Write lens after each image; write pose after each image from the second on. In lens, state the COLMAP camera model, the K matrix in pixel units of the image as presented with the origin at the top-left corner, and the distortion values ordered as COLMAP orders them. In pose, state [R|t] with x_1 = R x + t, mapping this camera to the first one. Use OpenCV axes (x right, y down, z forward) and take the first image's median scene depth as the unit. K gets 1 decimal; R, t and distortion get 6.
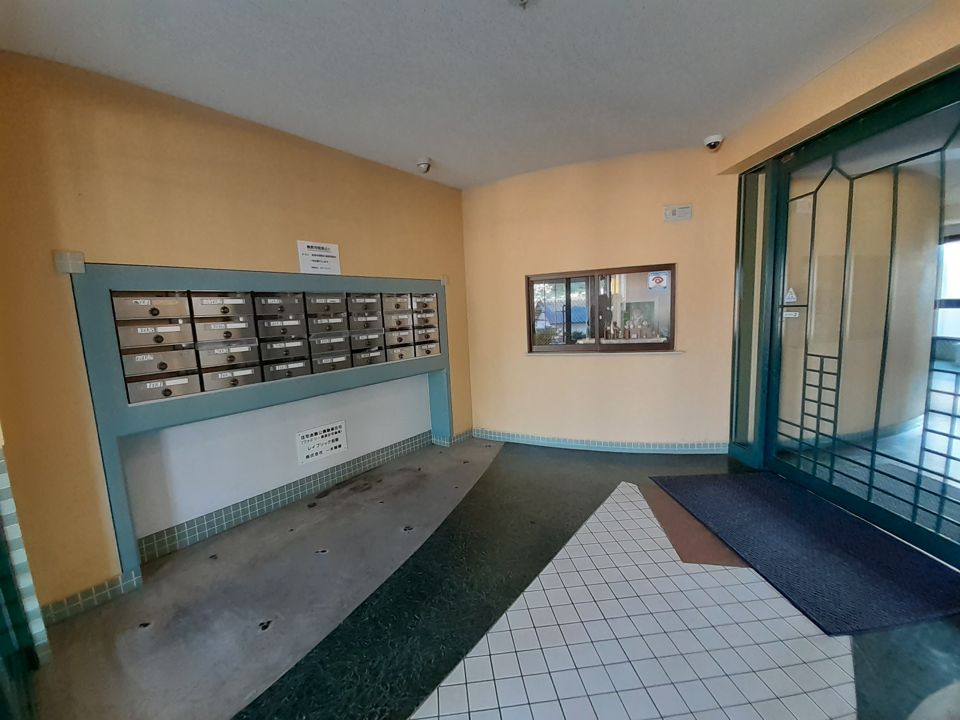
lens RADIAL K [[389.4, 0, 454.2], [0, 389.4, 362.5], [0, 0, 1]] dist [-0.000313, -0.000332]
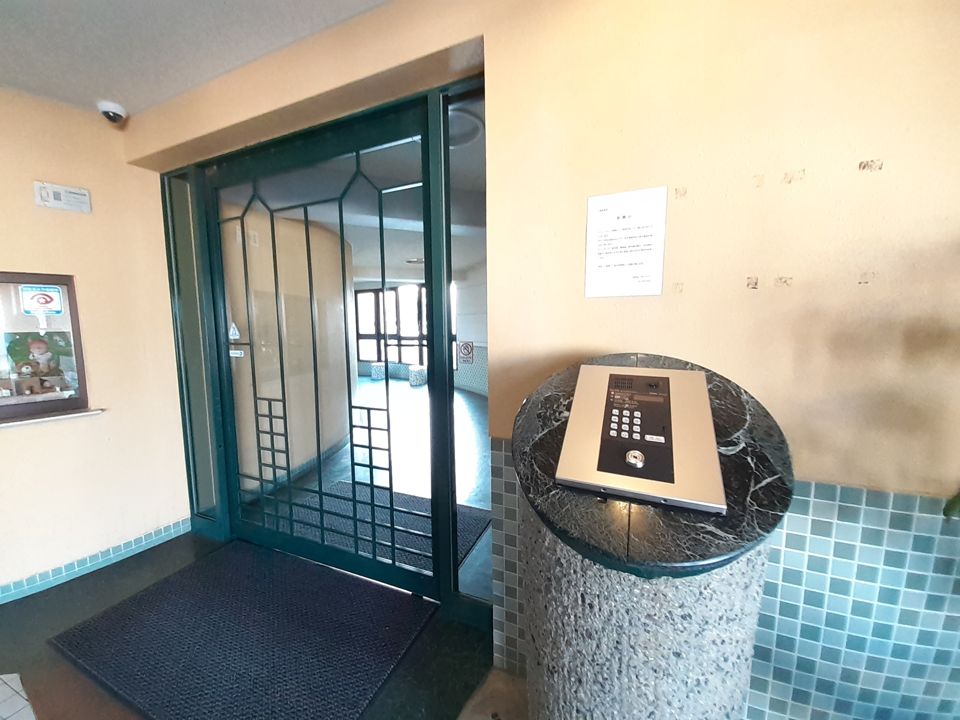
lens RADIAL K [[389.4, 0, 454.2], [0, 389.4, 362.5], [0, 0, 1]] dist [-0.000313, -0.000332]
pose [[0.399557, -0.045053, 0.915600, 0.249822], [0.112498, 0.993652, -0.000199, -0.045798], [-0.909779, 0.103083, 0.402089, 0.200918]]
